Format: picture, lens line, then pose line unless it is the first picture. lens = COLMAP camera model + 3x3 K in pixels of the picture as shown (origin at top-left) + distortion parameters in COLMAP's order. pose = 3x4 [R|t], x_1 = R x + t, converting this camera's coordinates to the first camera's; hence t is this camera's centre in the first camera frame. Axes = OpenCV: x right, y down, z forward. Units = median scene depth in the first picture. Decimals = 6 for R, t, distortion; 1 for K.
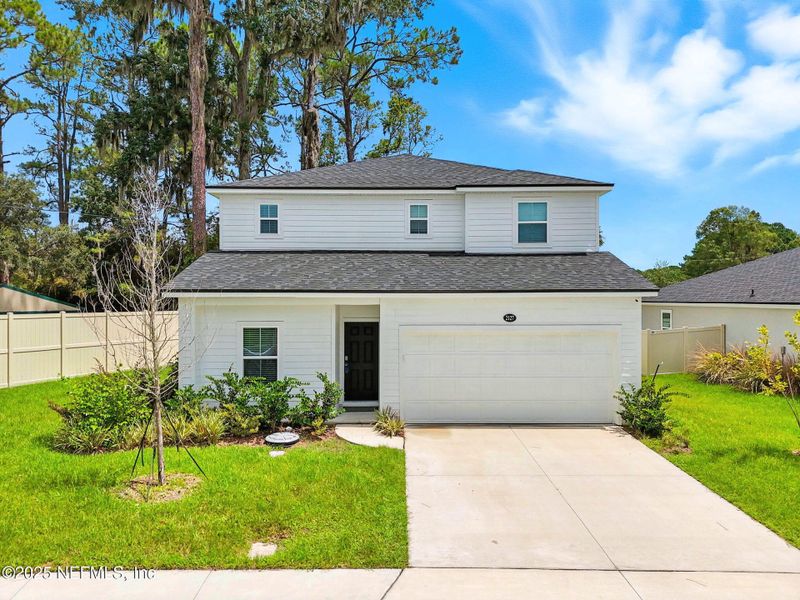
lens RADIAL K [[583.7, 0, 393.5], [0, 583.7, 296.9], [0, 0, 1]] dist [0.051821, -0.013395]
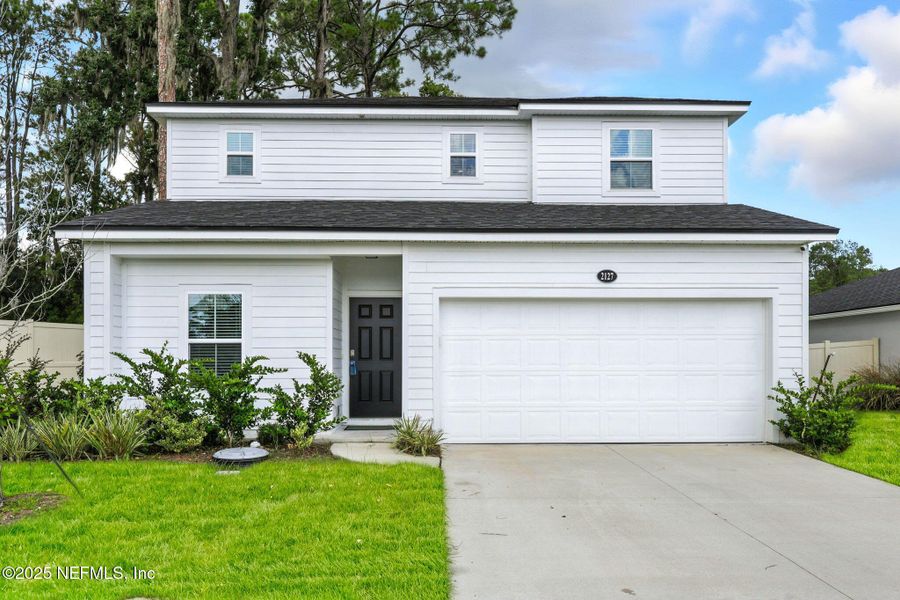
lens RADIAL K [[700.4, 0, 438.8], [0, 700.4, 356.1], [0, 0, 1]] dist [-0.003203, 0.020115]
pose [[0.999881, 0.002512, 0.015250, 0.003996], [-0.002422, 0.999980, -0.005912, 0.112663], [-0.015264, 0.005874, 0.999866, 0.212087]]
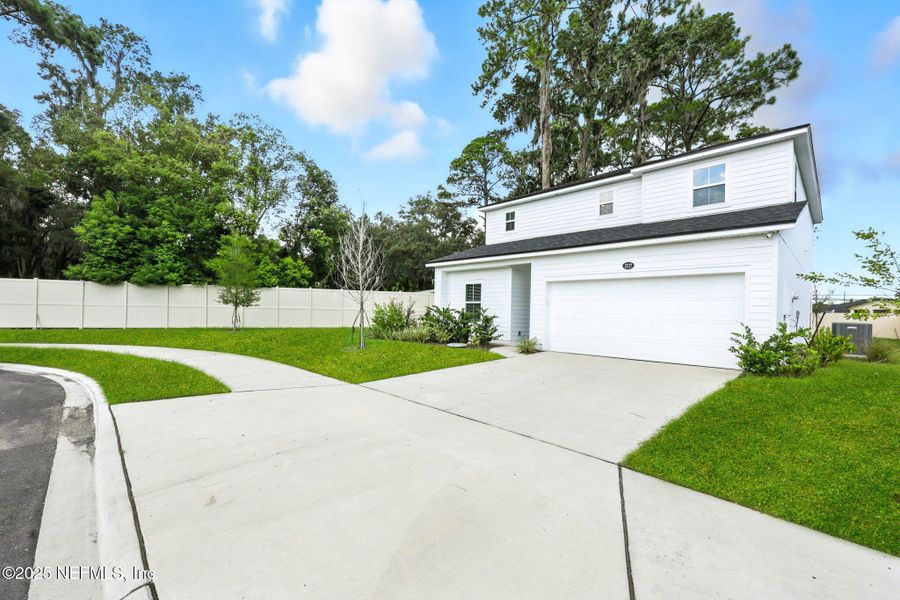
lens RADIAL K [[370.7, 0, 448.1], [0, 370.7, 307.4], [0, 0, 1]] dist [0.003048, -0.001551]
pose [[0.697449, 0.011540, -0.716542, 0.417549], [-0.021641, 0.999753, -0.004963, 0.113605], [0.716308, 0.018968, 0.697527, 0.213411]]
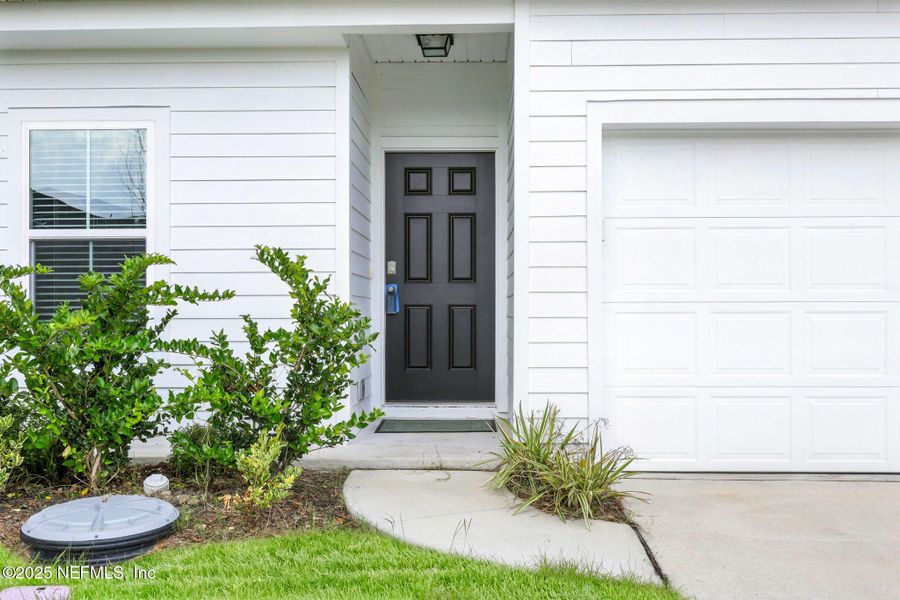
lens RADIAL K [[858.7, 0, 446.4], [0, 858.7, 300.3], [0, 0, 1]] dist [-0.013334, 0.000000]
pose [[0.999606, 0.002525, -0.027963, -0.038215], [-0.002751, 0.999964, -0.008043, 0.125832], [0.027942, 0.008116, 0.999577, 0.536091]]
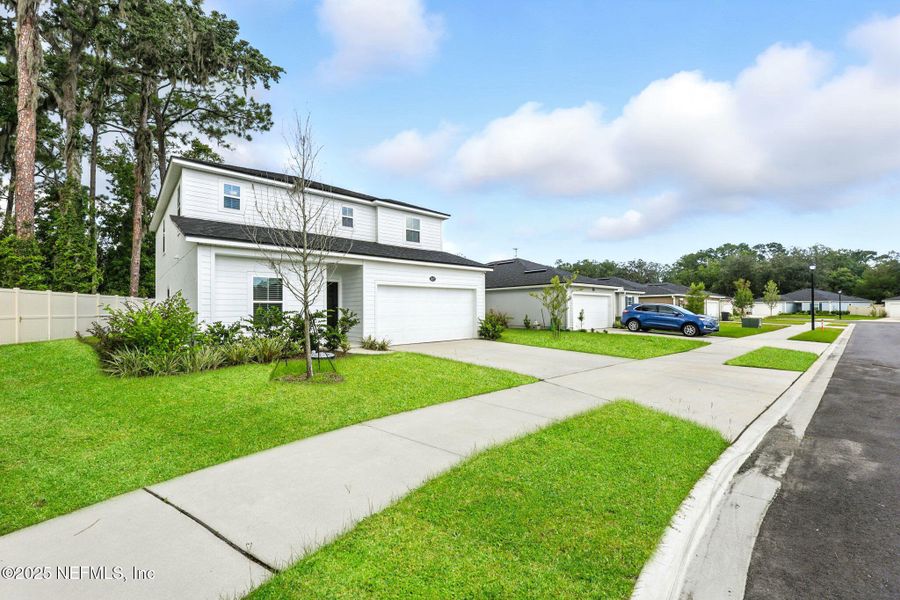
lens RADIAL K [[370.7, 0, 442.0], [0, 370.7, 303.4], [0, 0, 1]] dist [0.003048, -0.001551]
pose [[0.755093, 0.009878, 0.655543, -0.418564], [0.006817, 0.999714, -0.022916, 0.115216], [-0.655582, 0.021773, 0.754810, 0.161506]]
